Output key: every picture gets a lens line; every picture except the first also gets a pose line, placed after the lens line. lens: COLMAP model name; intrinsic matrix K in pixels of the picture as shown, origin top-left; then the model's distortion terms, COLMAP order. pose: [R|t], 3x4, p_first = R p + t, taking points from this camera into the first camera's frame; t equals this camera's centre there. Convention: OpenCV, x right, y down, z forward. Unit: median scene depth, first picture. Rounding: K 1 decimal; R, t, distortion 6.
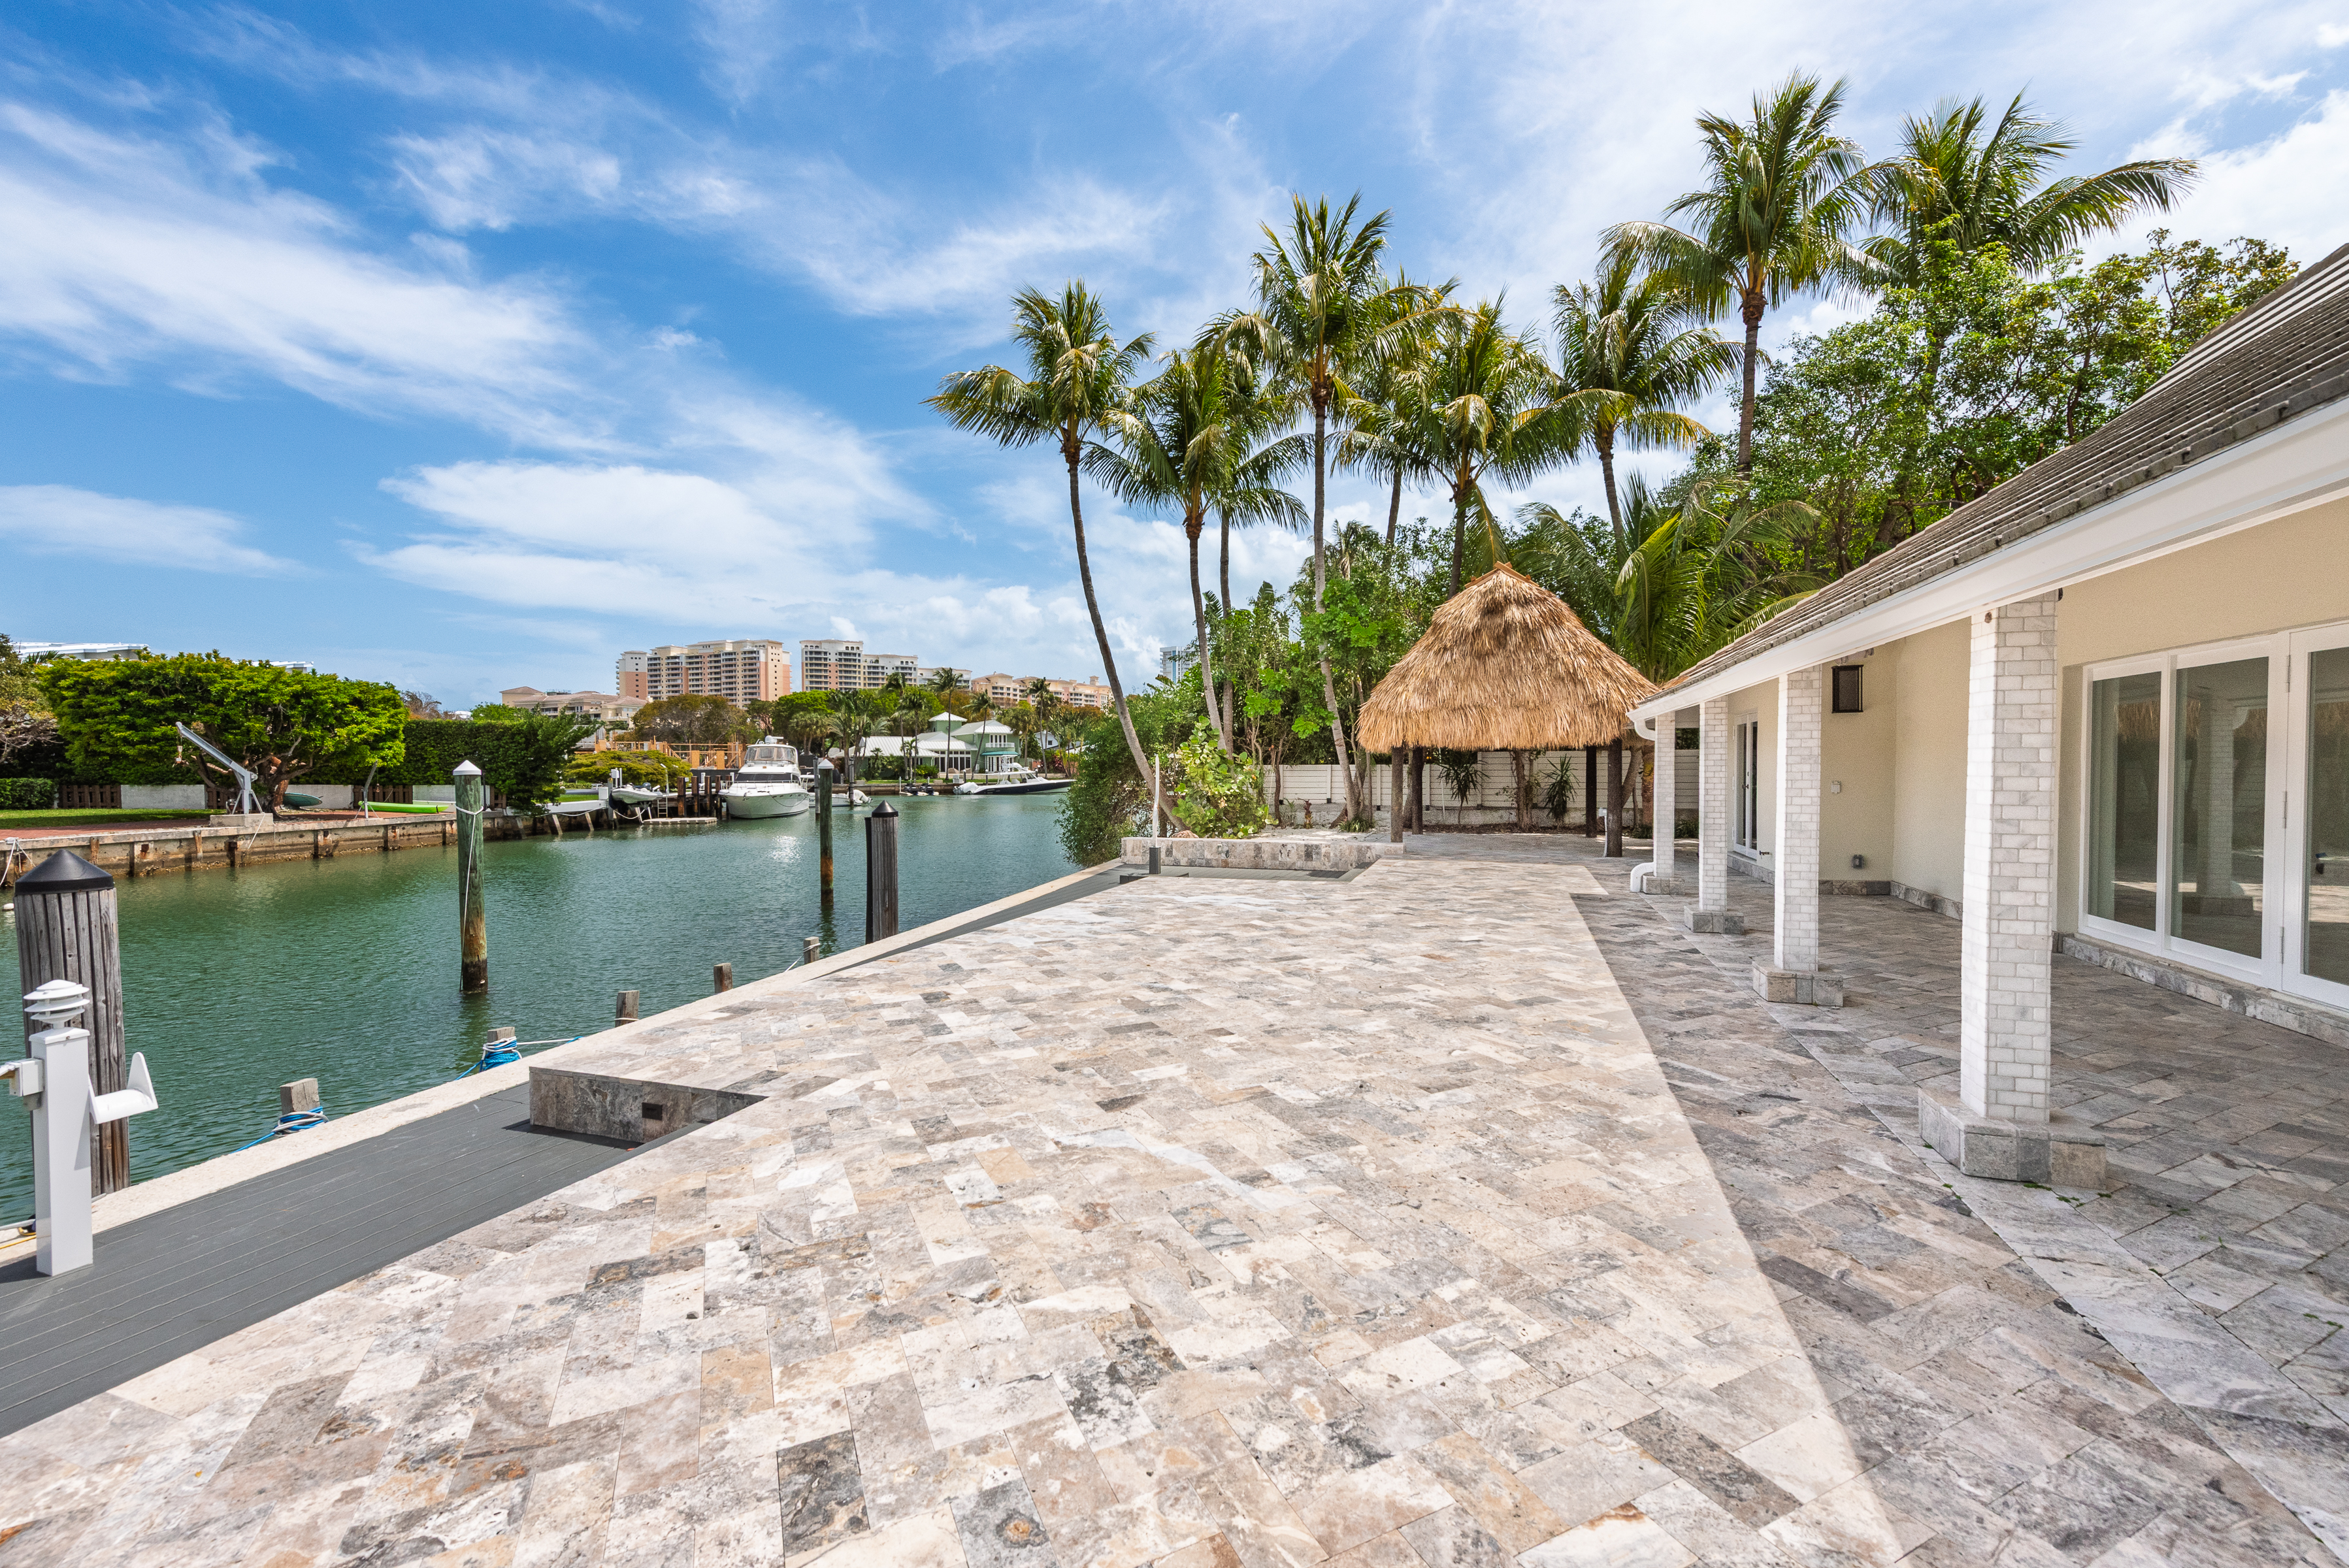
lens RADIAL K [[942.2, 0, 1160.6], [0, 942.2, 791.4], [0, 0, 1]] dist [-0.005710, 0.000503]
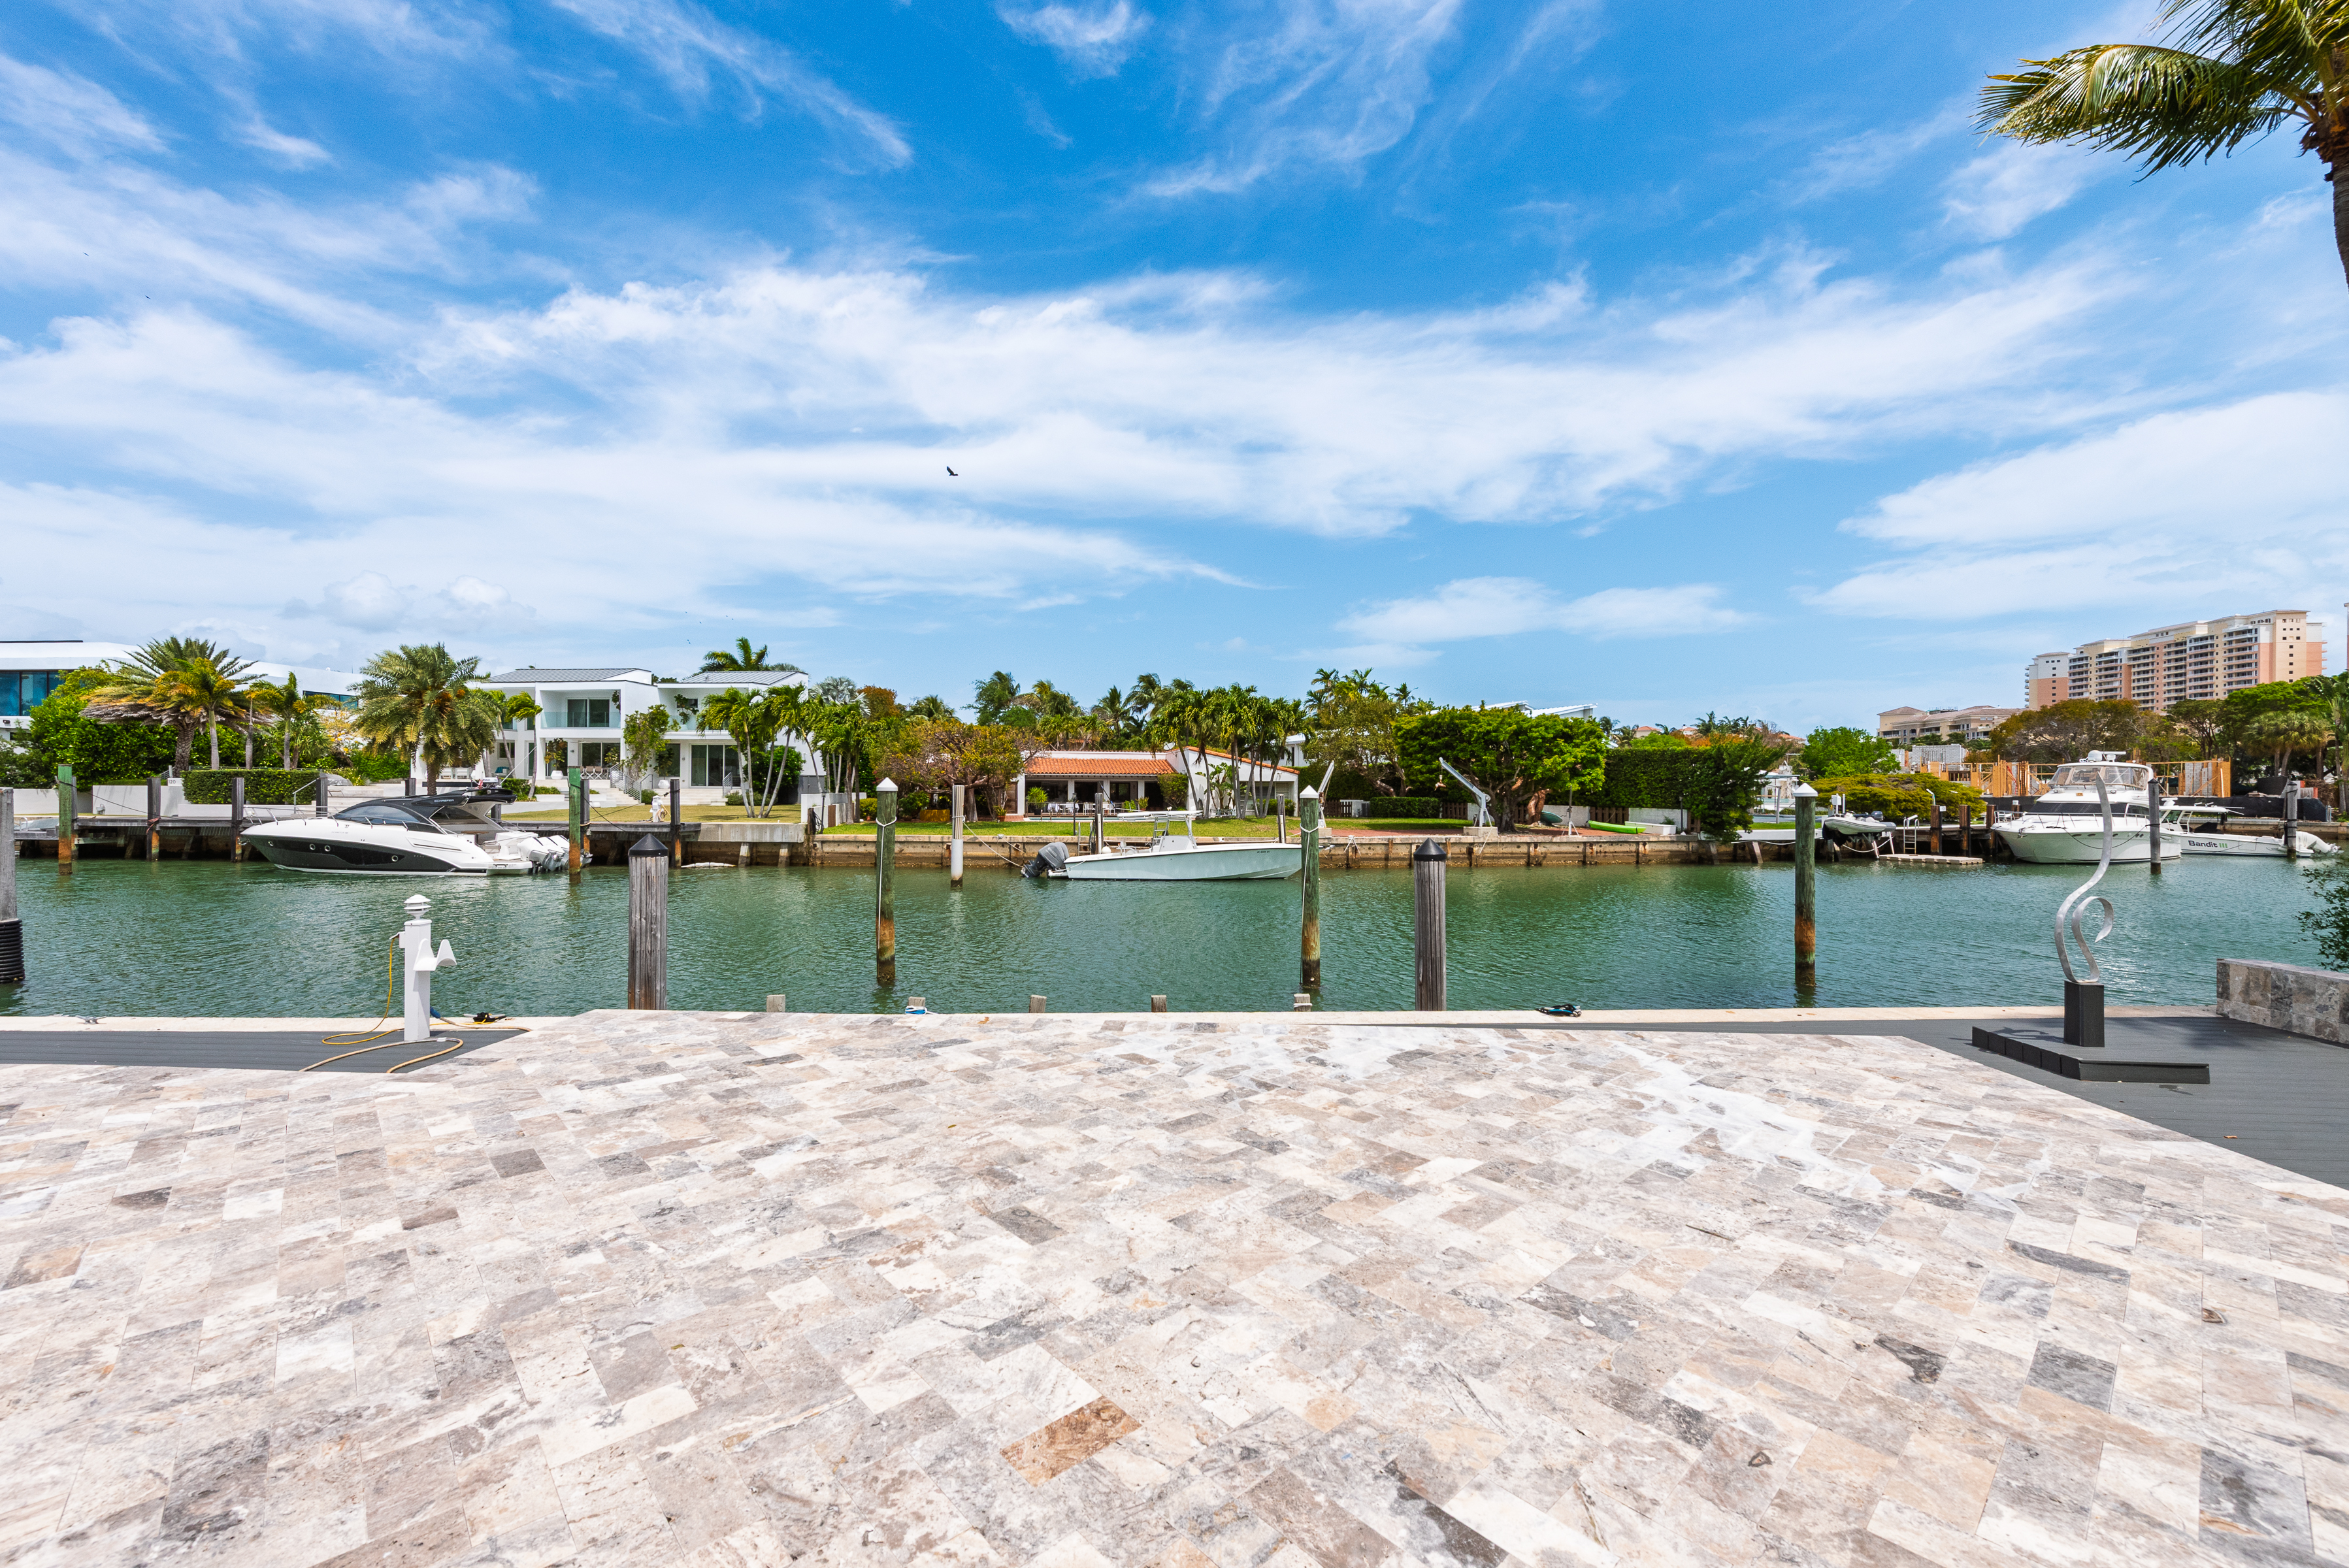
lens RADIAL K [[929.6, 0, 1164.5], [0, 929.6, 786.8], [0, 0, 1]] dist [0.012406, 0.000028]
pose [[0.287900, 0.001445, -0.957659, 0.117596], [-0.030764, 0.999497, -0.007740, -0.006869], [0.957166, 0.031690, 0.287800, 0.184737]]
